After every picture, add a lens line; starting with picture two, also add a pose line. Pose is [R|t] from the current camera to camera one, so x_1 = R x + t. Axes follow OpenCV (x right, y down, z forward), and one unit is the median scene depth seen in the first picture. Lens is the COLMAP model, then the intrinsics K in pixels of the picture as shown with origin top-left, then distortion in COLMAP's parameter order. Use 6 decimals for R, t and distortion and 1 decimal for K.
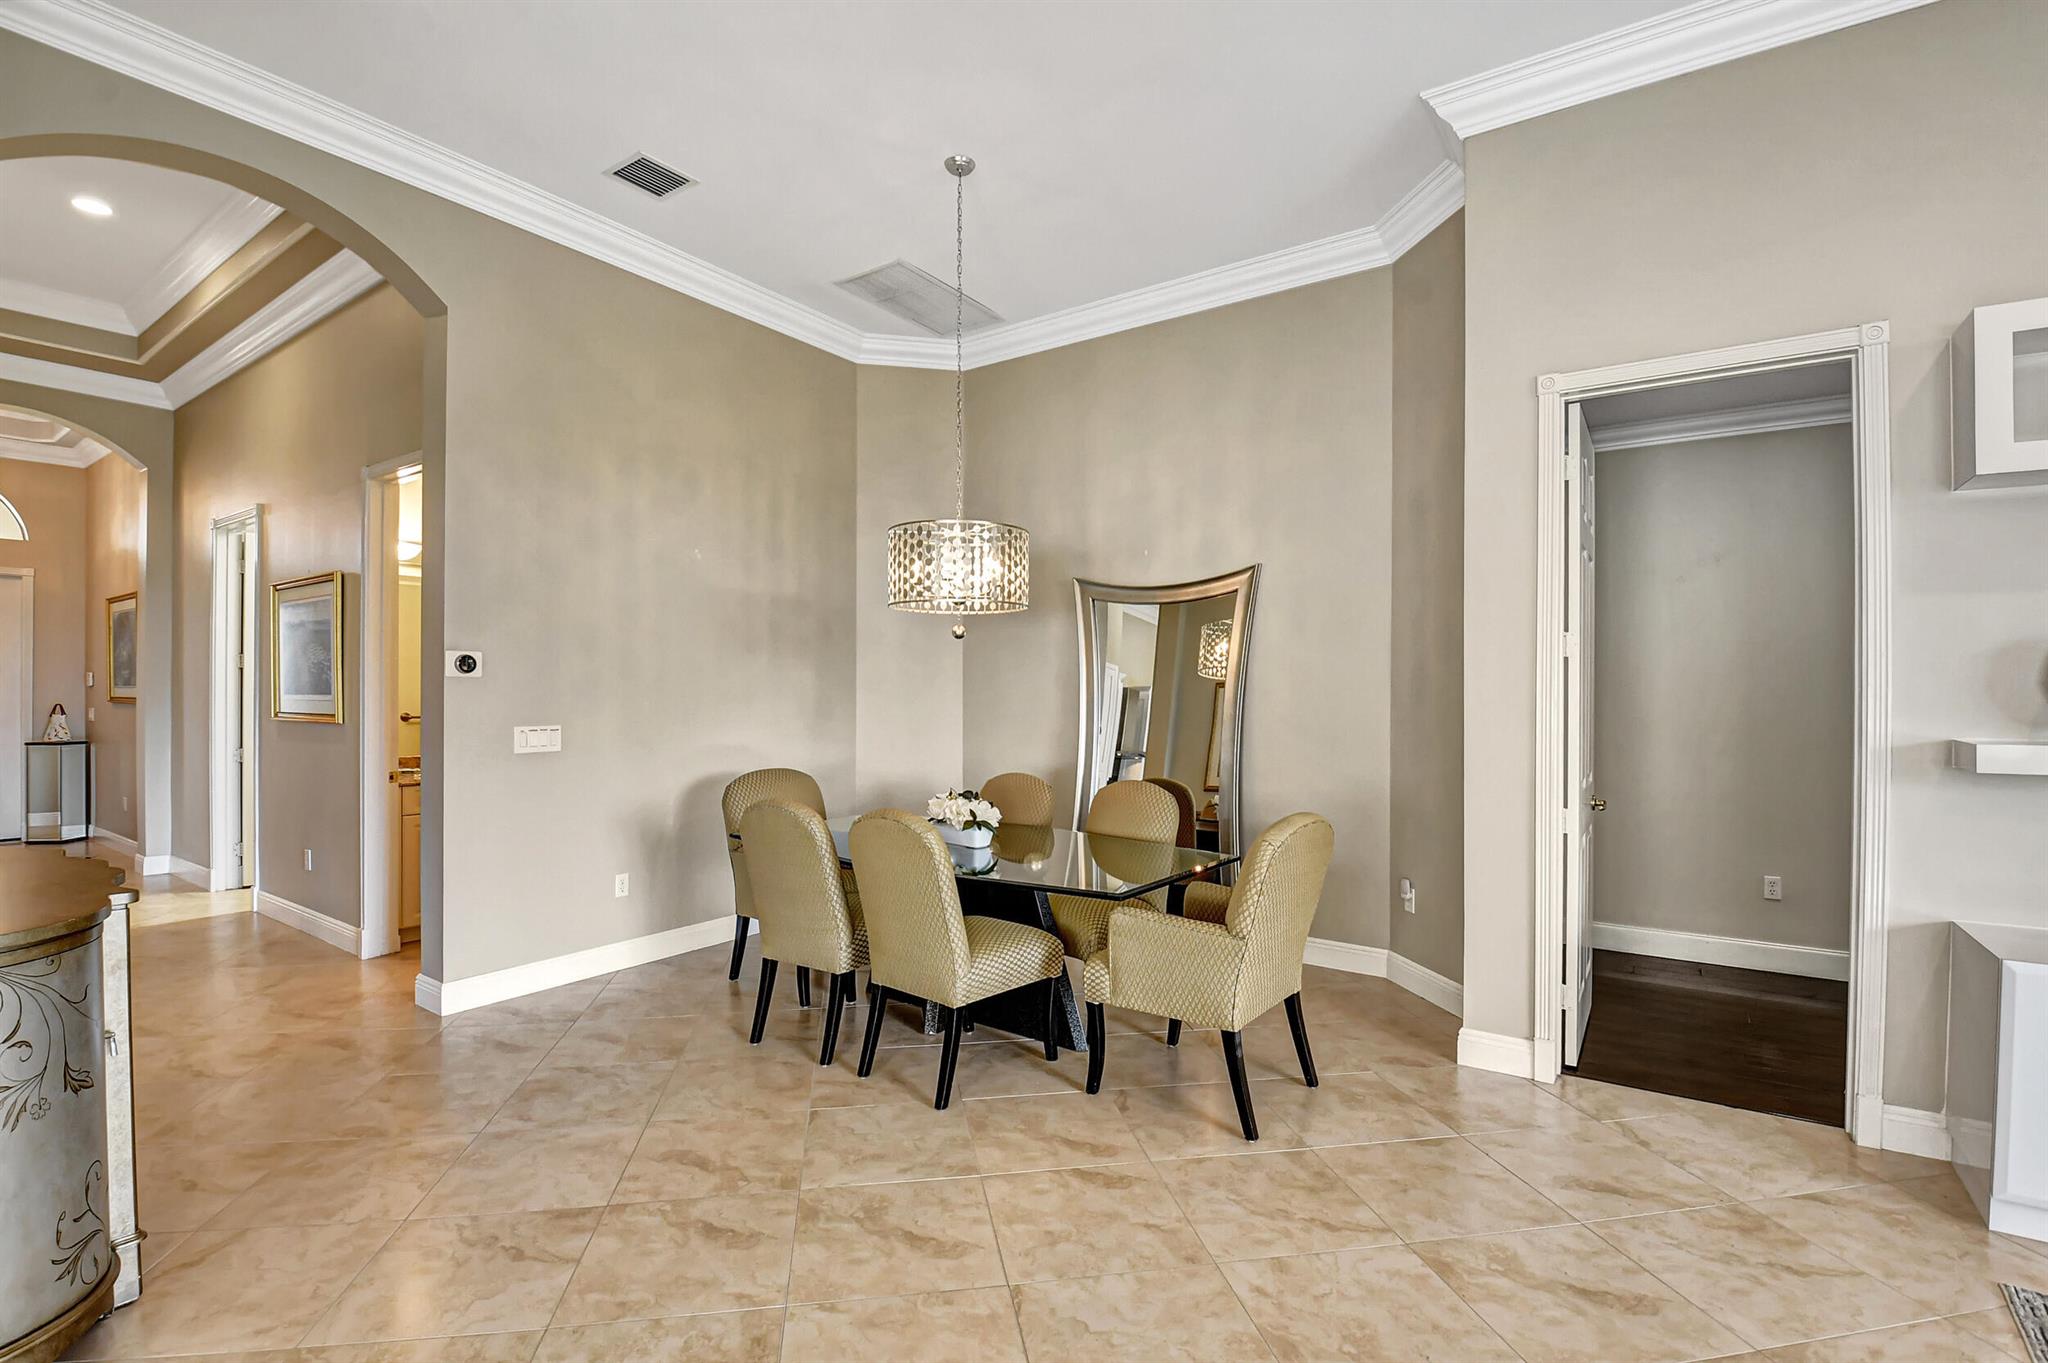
lens RADIAL K [[945.2, 0, 1066.7], [0, 945.2, 697.2], [0, 0, 1]] dist [-0.002805, -0.010992]
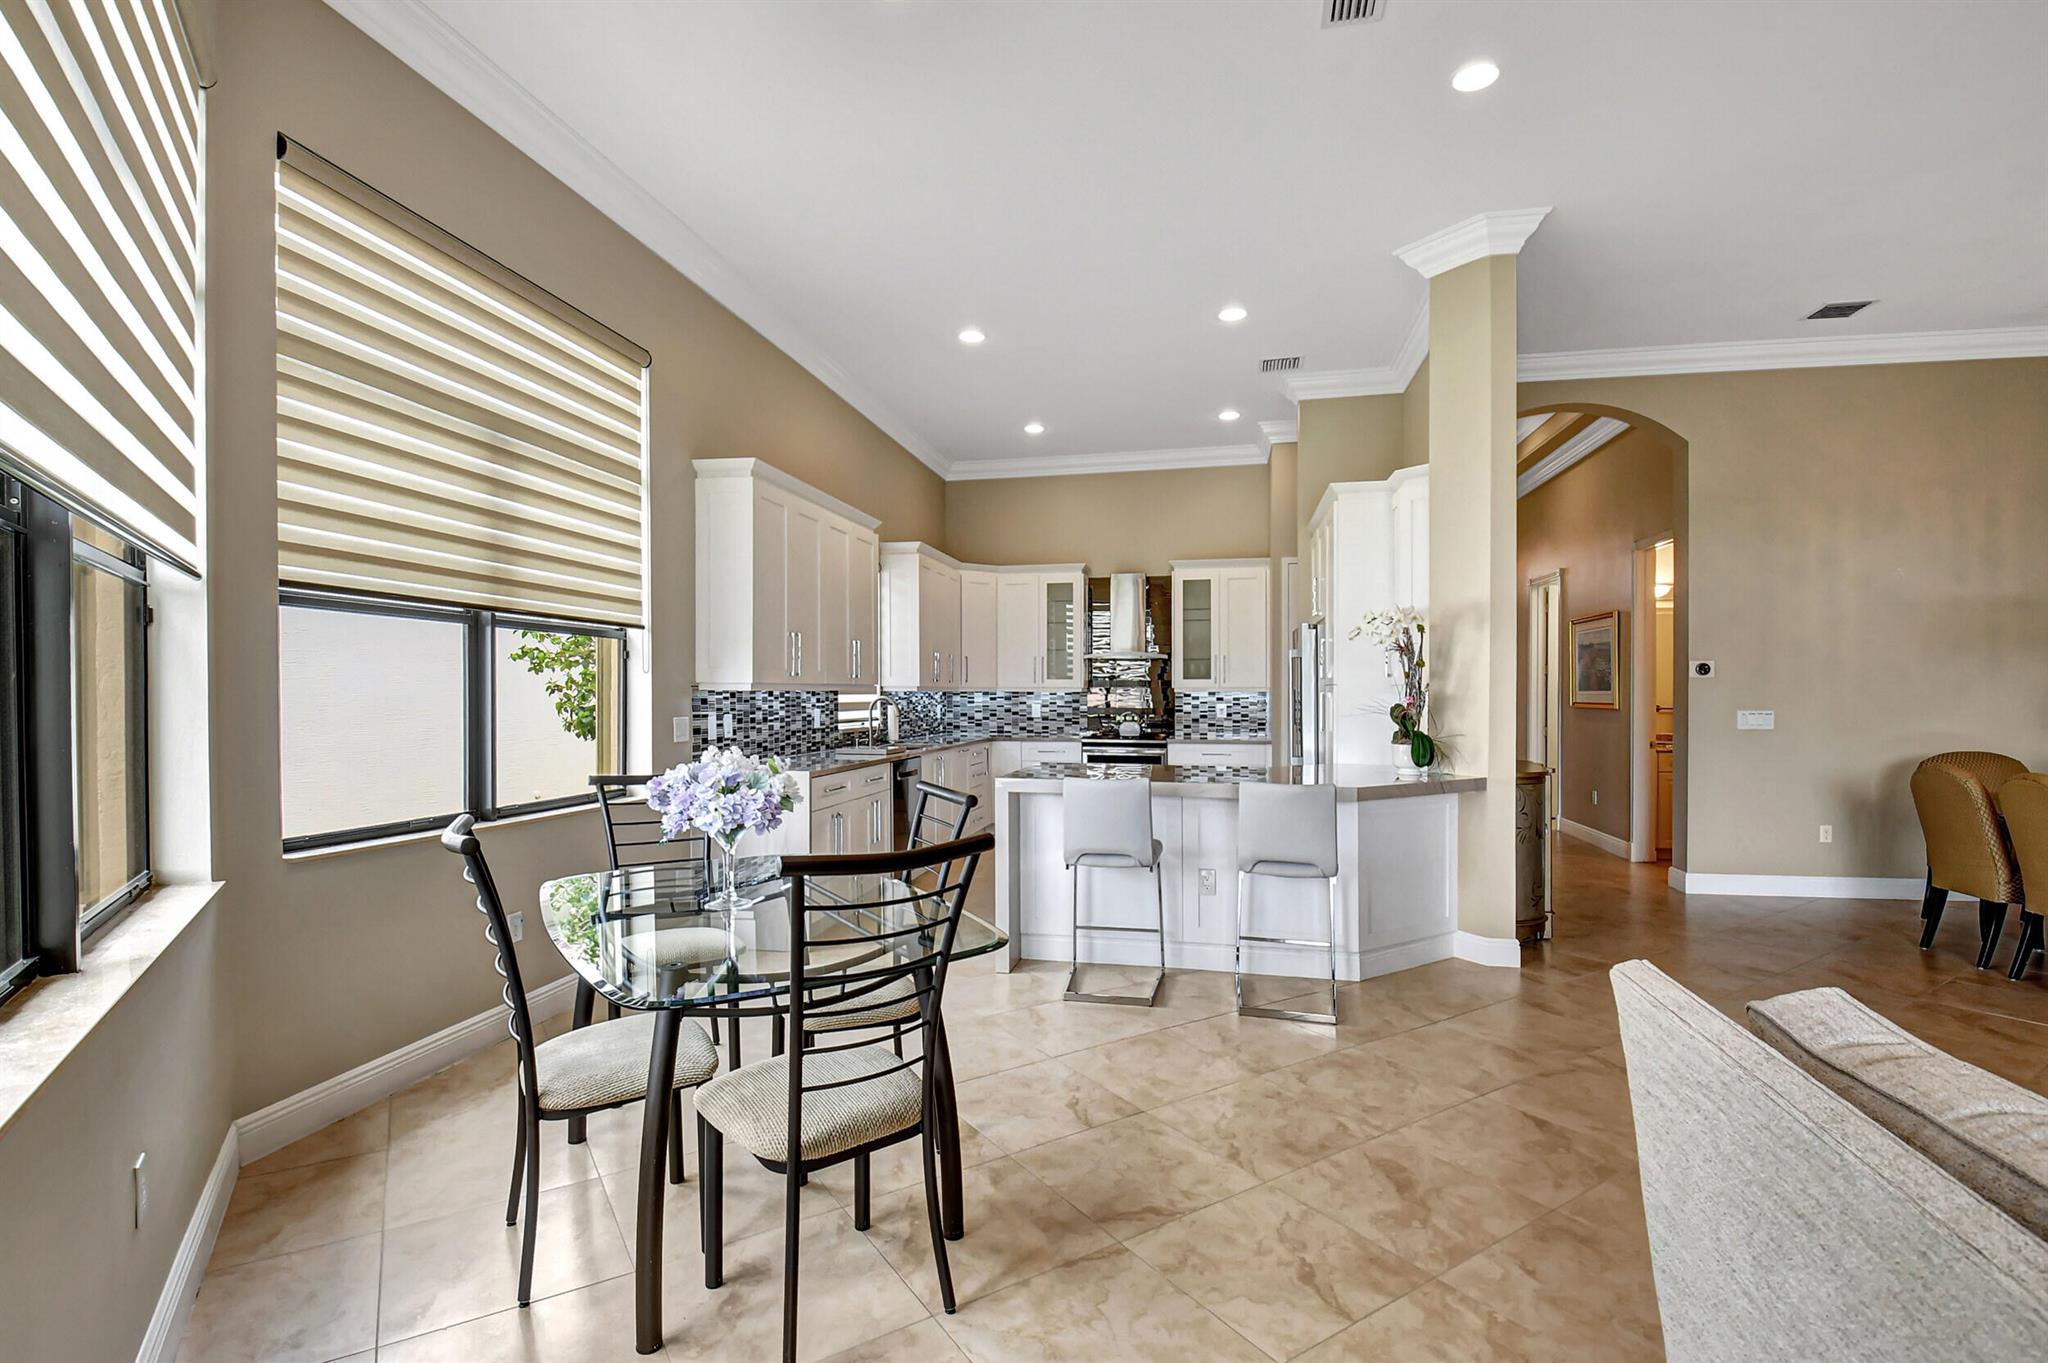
lens RADIAL K [[945.2, 0, 991.6], [0, 945.2, 698.1], [0, 0, 1]] dist [-0.002805, -0.010992]
pose [[0.344046, 0.002581, -0.938949, 0.406665], [-0.001436, 0.999996, 0.002223, 0.010460], [0.938952, 0.000583, 0.344049, -0.622616]]
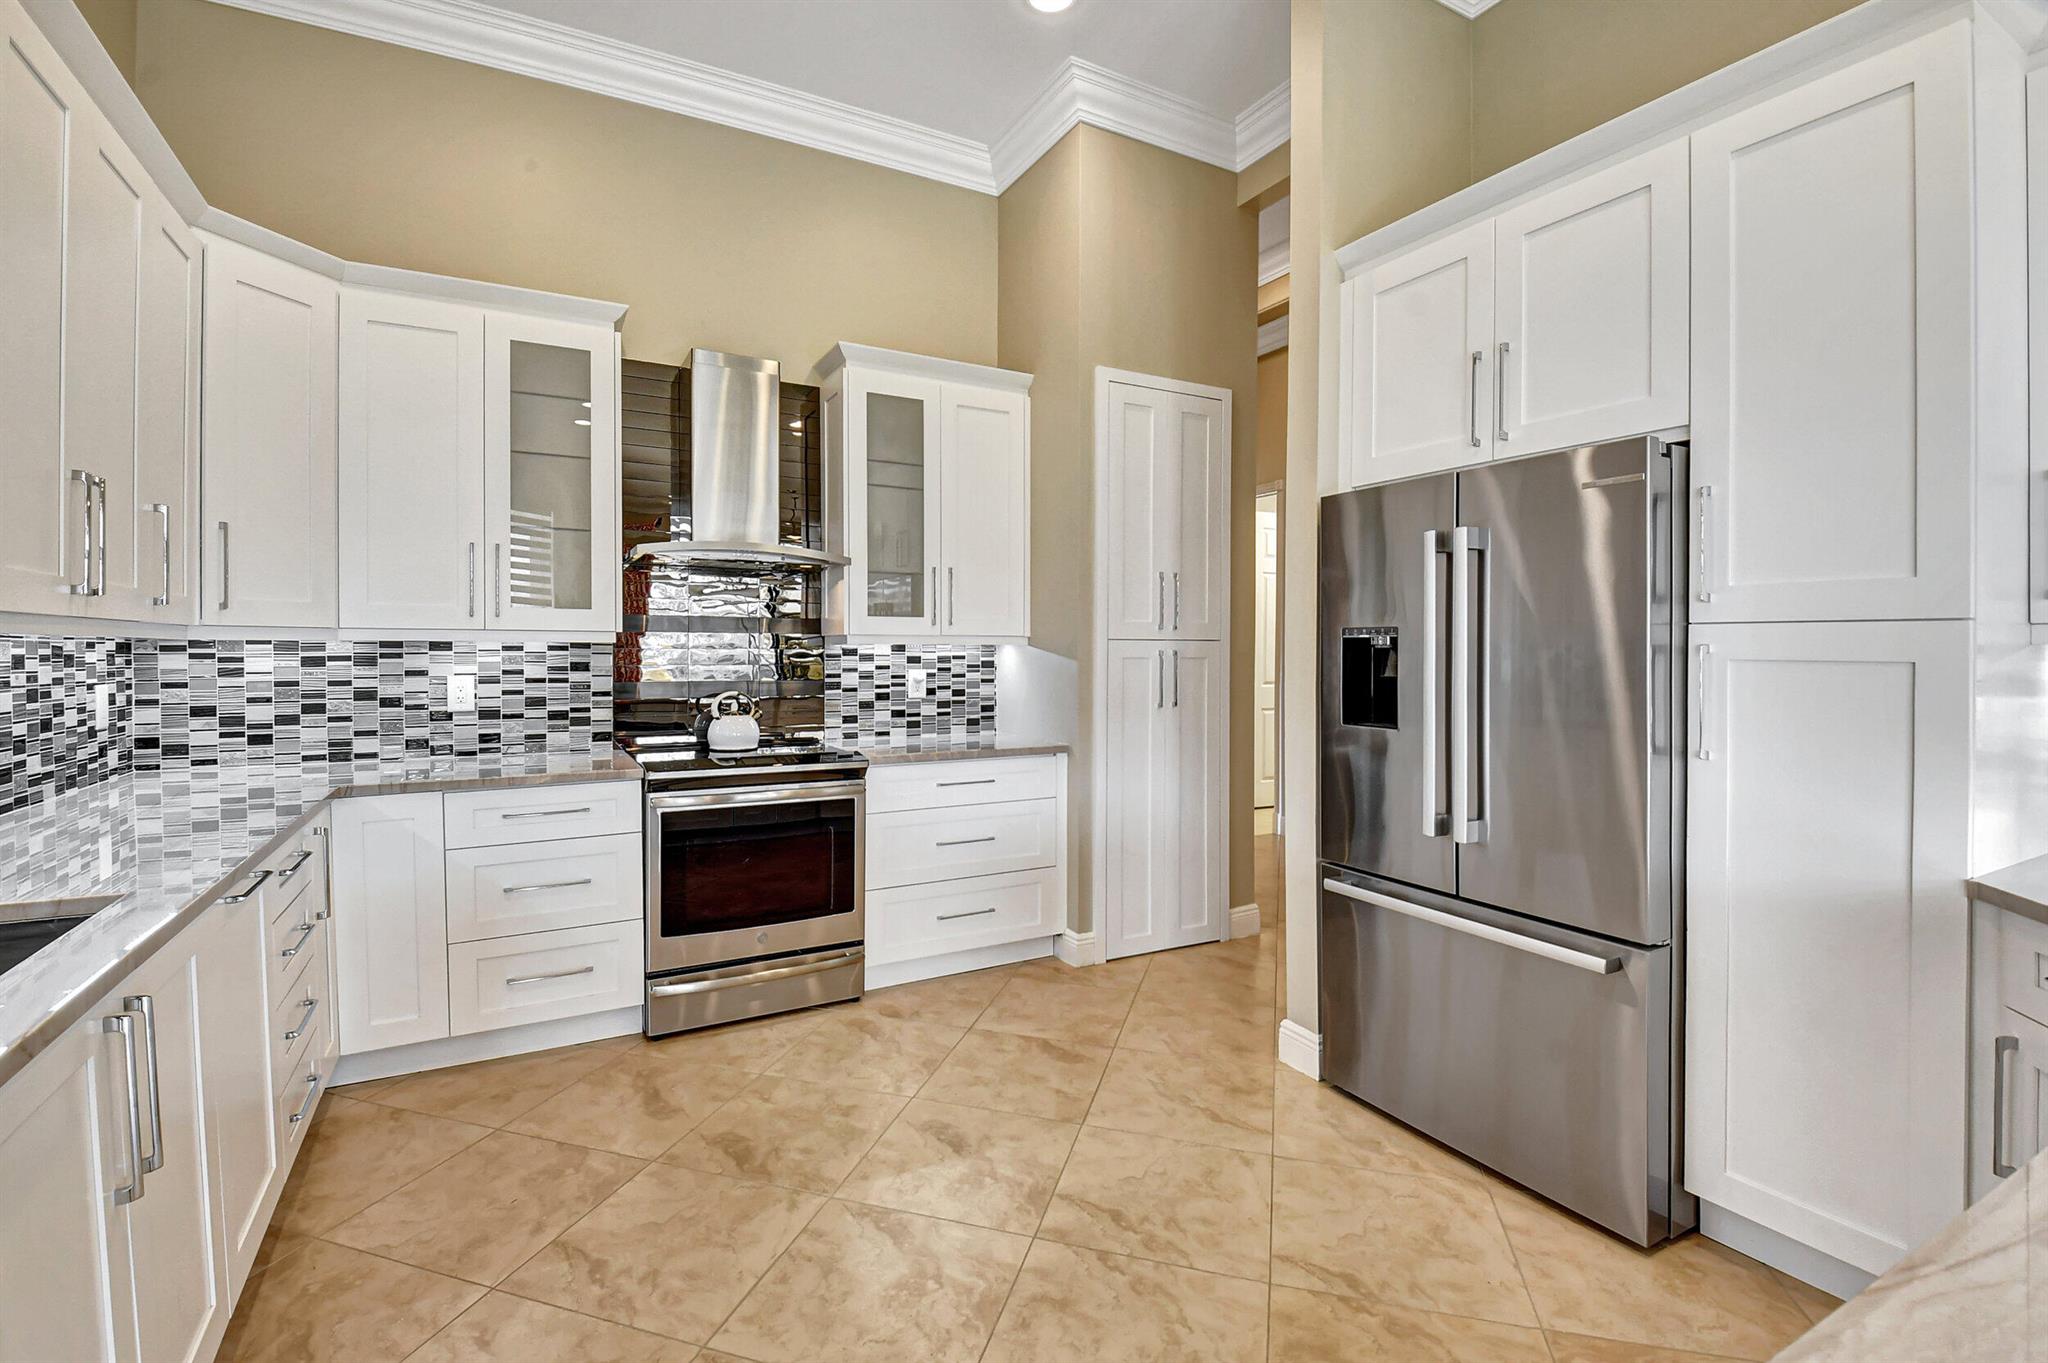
lens RADIAL K [[945.2, 0, 1020.0], [0, 945.2, 661.7], [0, 0, 1]] dist [-0.002805, -0.010992]
pose [[0.890482, 0.006085, -0.454978, -0.902176], [-0.000662, 0.999927, 0.012079, 0.006617], [0.455018, -0.010455, 0.890421, -0.249691]]
